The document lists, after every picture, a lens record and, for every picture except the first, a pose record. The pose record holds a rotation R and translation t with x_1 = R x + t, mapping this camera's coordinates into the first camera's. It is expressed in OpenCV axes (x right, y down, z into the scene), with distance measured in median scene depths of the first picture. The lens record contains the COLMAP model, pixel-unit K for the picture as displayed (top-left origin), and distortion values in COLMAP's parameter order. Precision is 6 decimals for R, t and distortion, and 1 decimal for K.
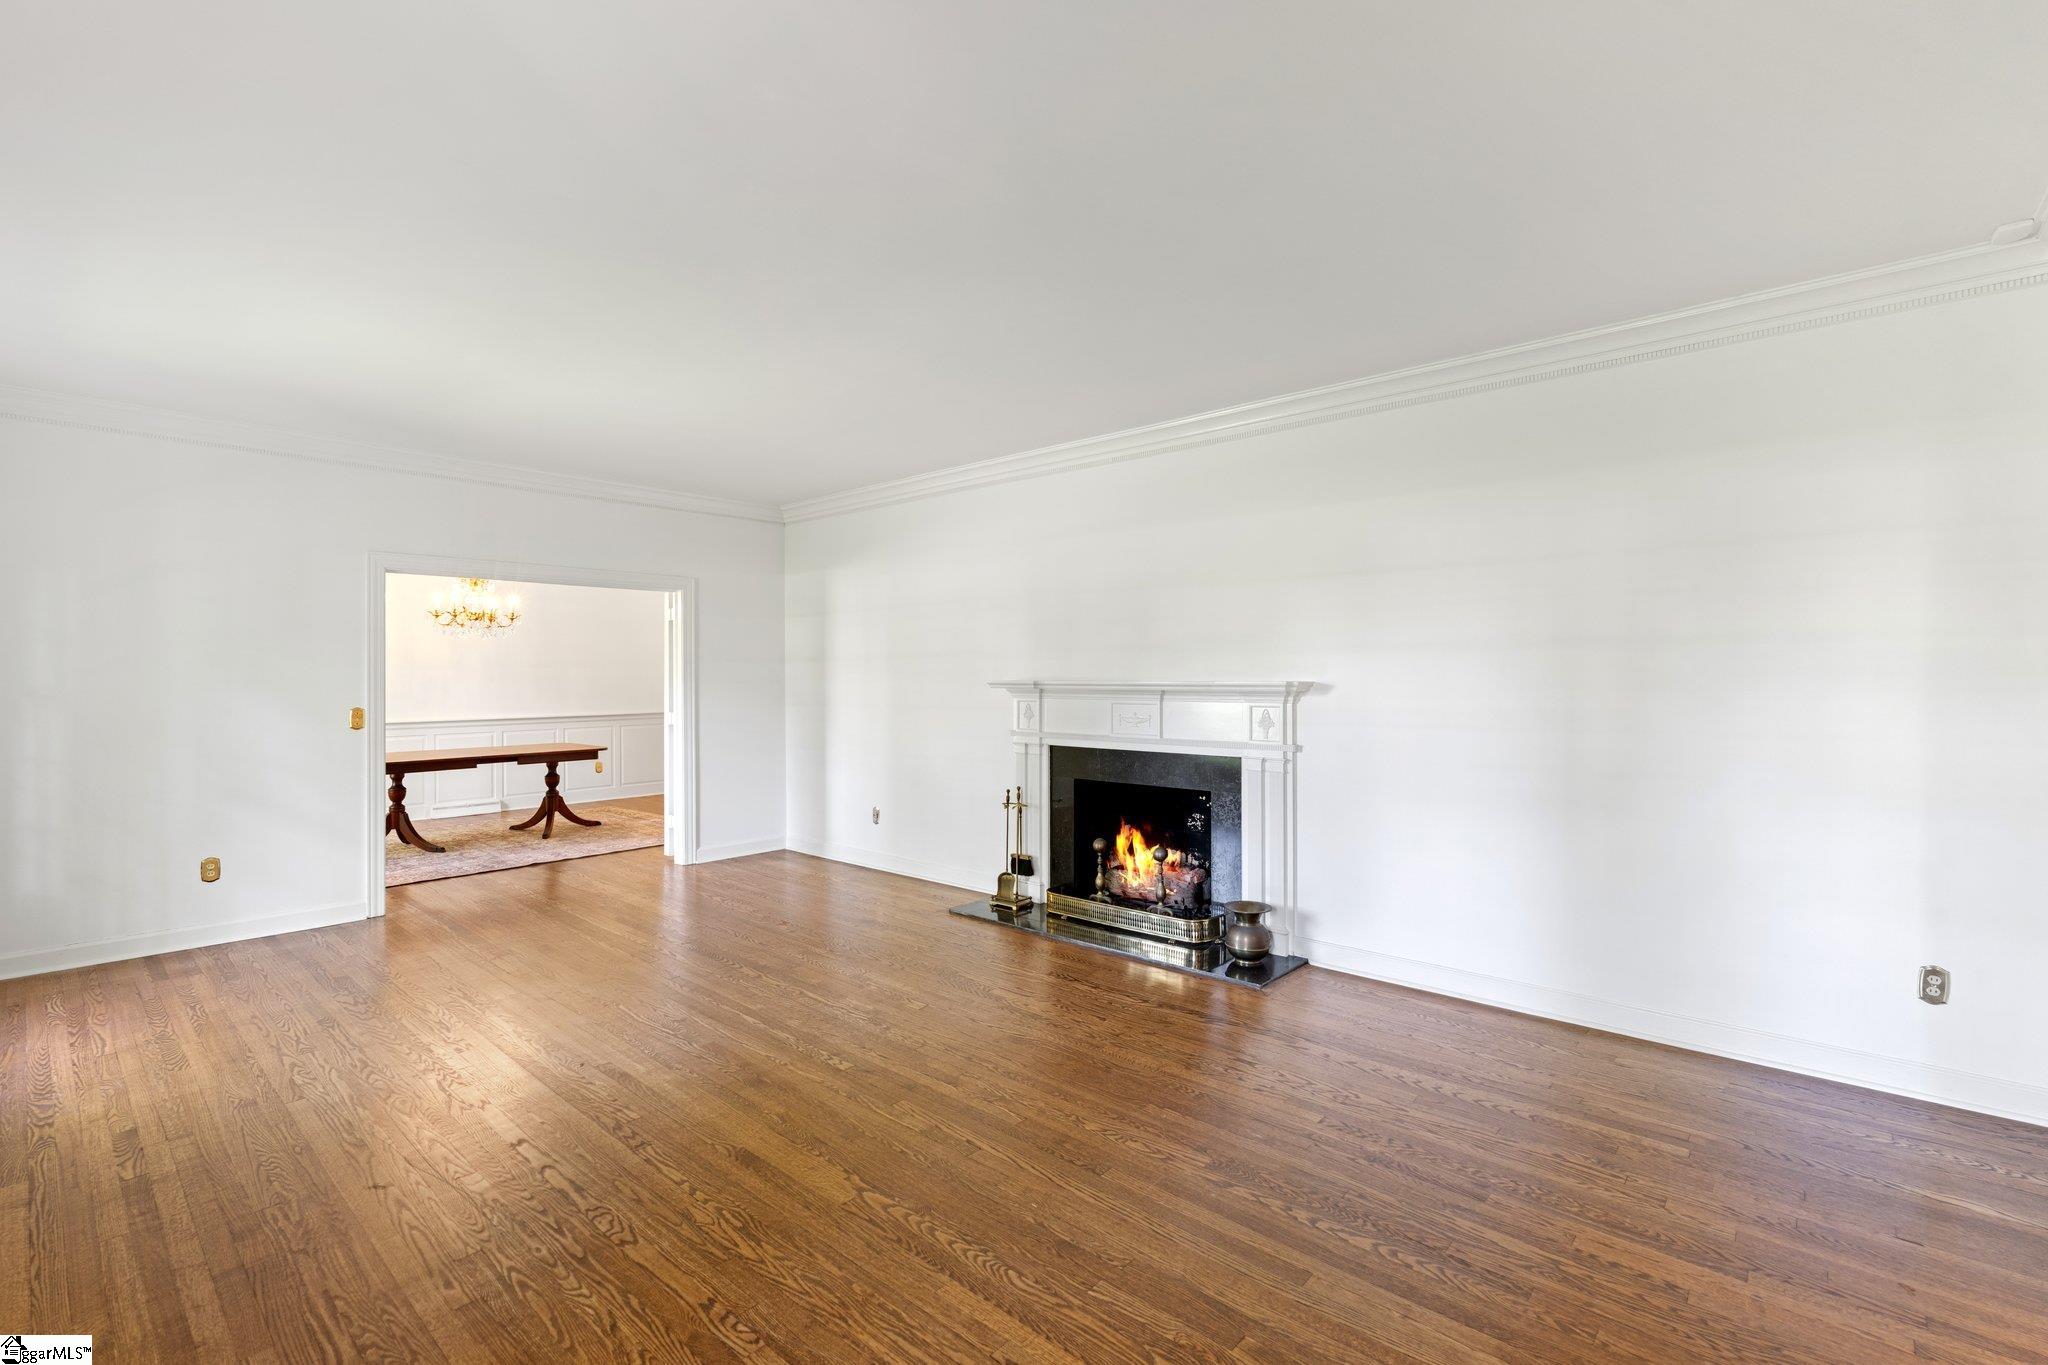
lens RADIAL K [[898.4, 0, 1023.7], [0, 898.4, 678.8], [0, 0, 1]] dist [0.005078, 0.000345]
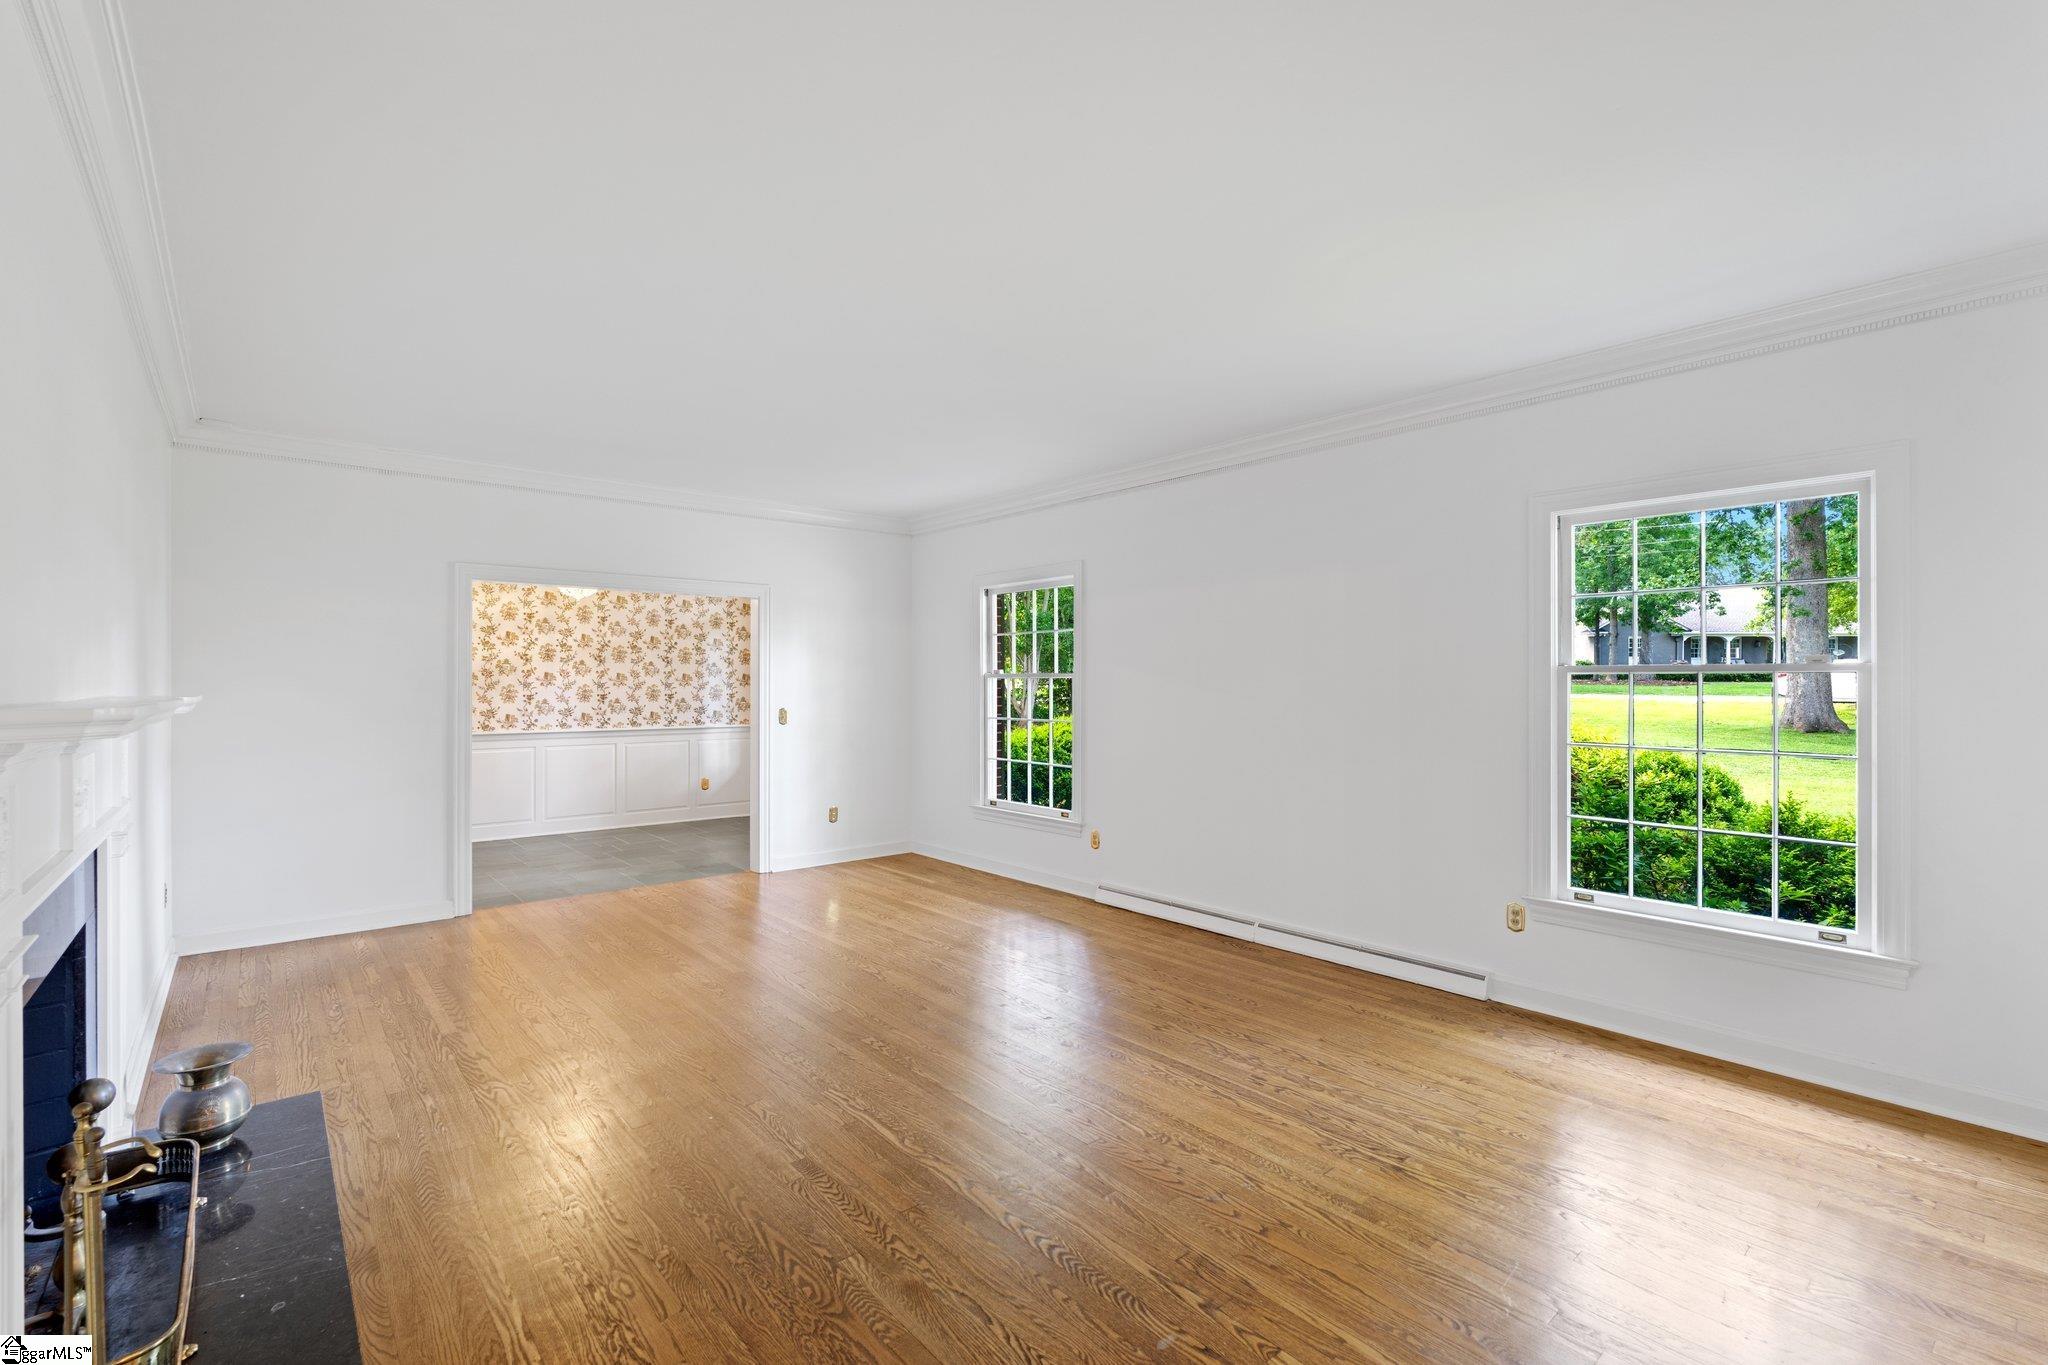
lens RADIAL K [[898.4, 0, 1024.1], [0, 898.4, 683.3], [0, 0, 1]] dist [0.005078, 0.000345]
pose [[-0.990500, 0.004134, 0.137451, -0.636402], [0.004651, 0.999983, 0.003439, -0.008734], [-0.137435, 0.004045, -0.990503, 2.433631]]
